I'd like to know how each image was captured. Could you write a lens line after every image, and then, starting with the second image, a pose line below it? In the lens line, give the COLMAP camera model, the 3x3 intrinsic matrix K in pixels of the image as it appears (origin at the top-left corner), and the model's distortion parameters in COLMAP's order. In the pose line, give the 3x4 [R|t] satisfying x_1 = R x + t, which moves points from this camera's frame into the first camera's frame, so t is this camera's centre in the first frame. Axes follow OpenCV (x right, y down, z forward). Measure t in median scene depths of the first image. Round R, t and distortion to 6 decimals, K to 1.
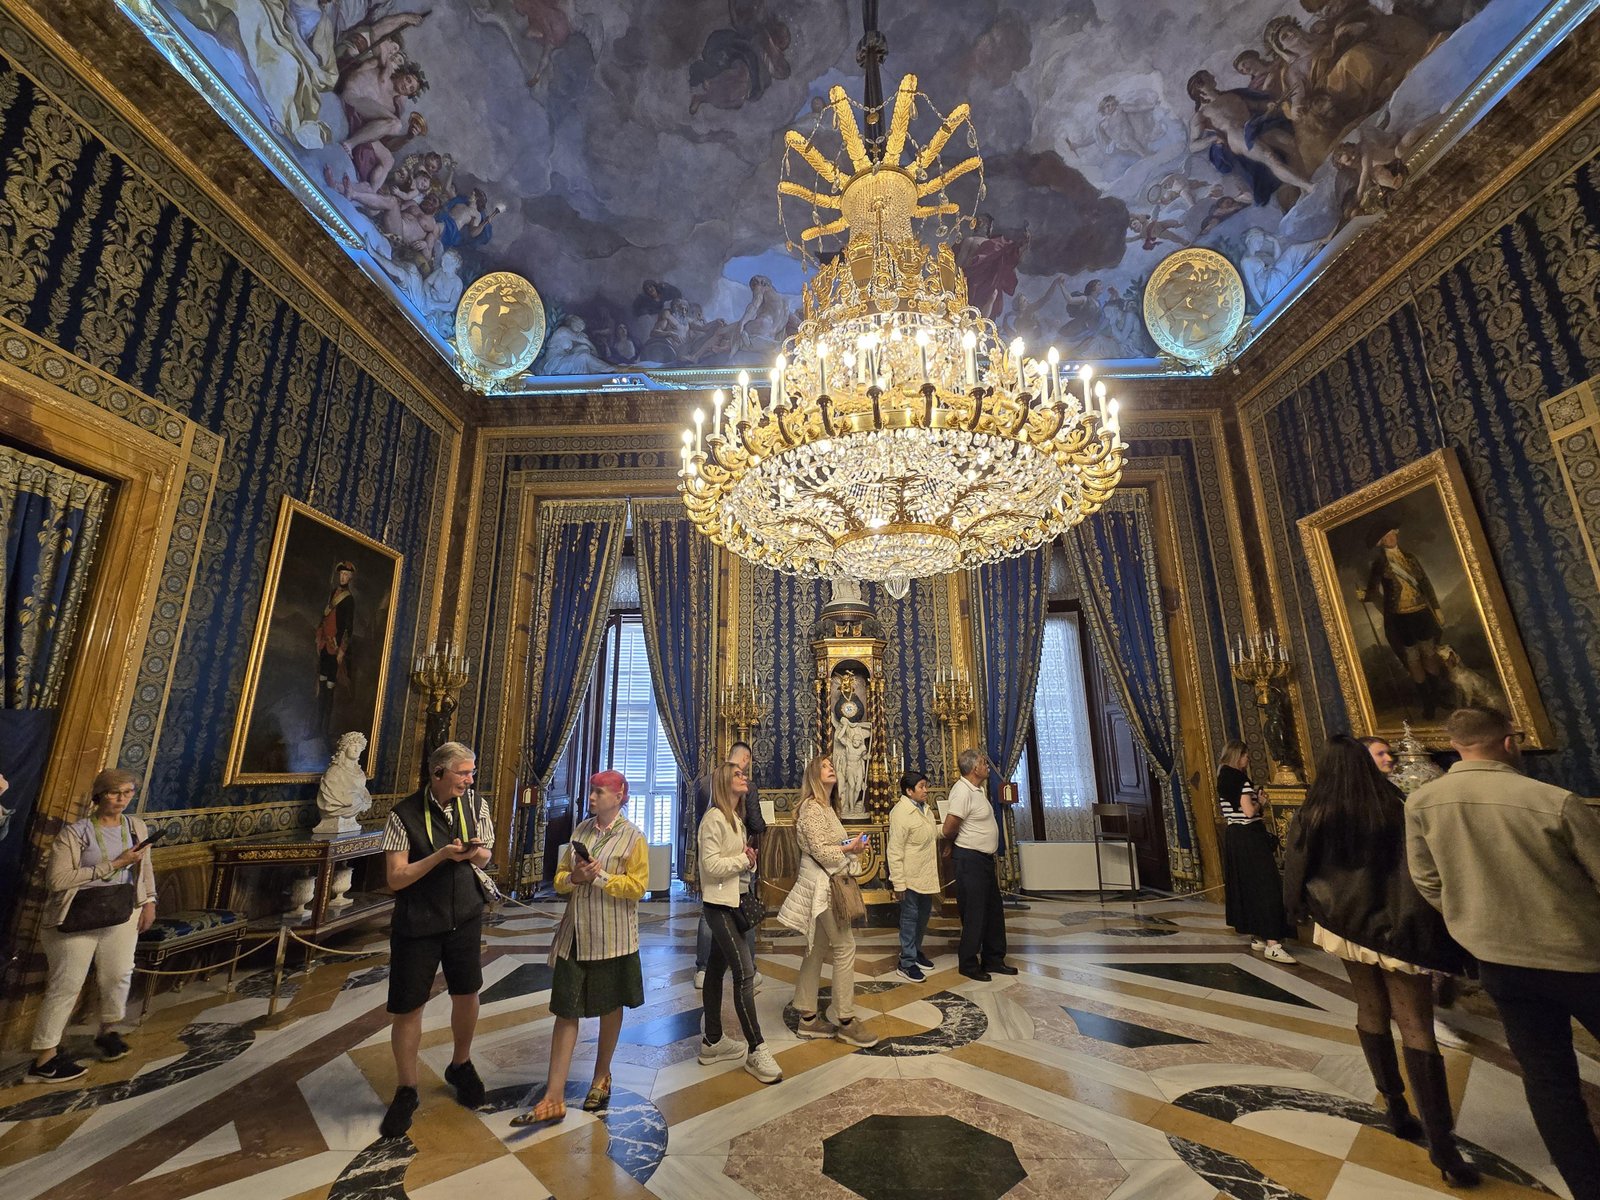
lens RADIAL K [[655.5, 0, 800.0], [0, 655.5, 600.0], [0, 0, 1]] dist [0.000212, -0.000038]
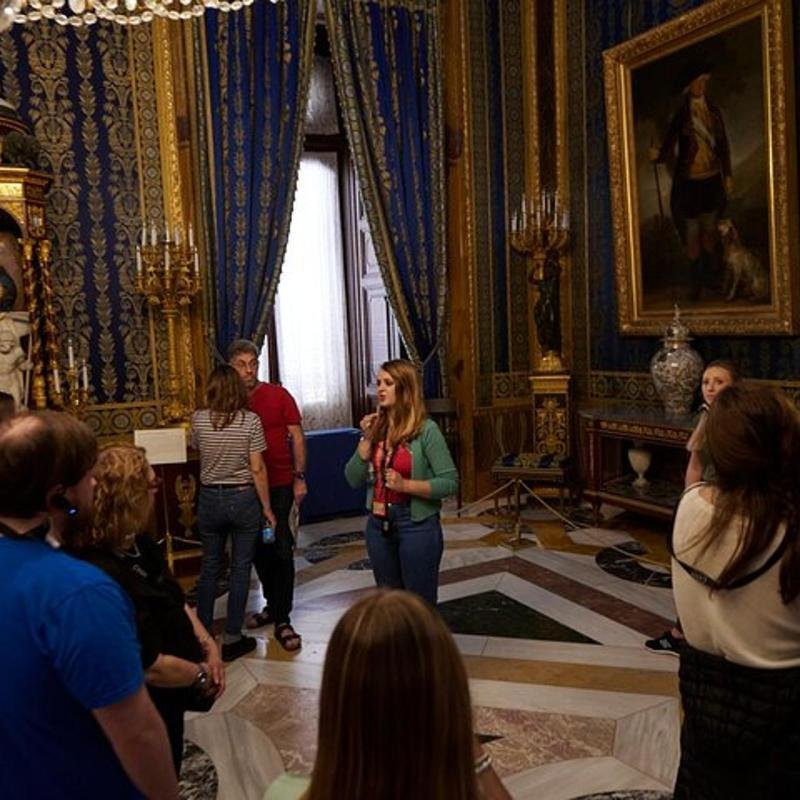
lens RADIAL K [[780.9, 0, 400.0], [0, 780.9, 400.0], [0, 0, 1]] dist [0.009073, 0.000991]
pose [[0.873326, -0.074430, 0.481416, 0.048910], [-0.085454, 0.949527, 0.301822, 0.014290], [-0.479582, -0.304728, 0.822886, 0.194110]]
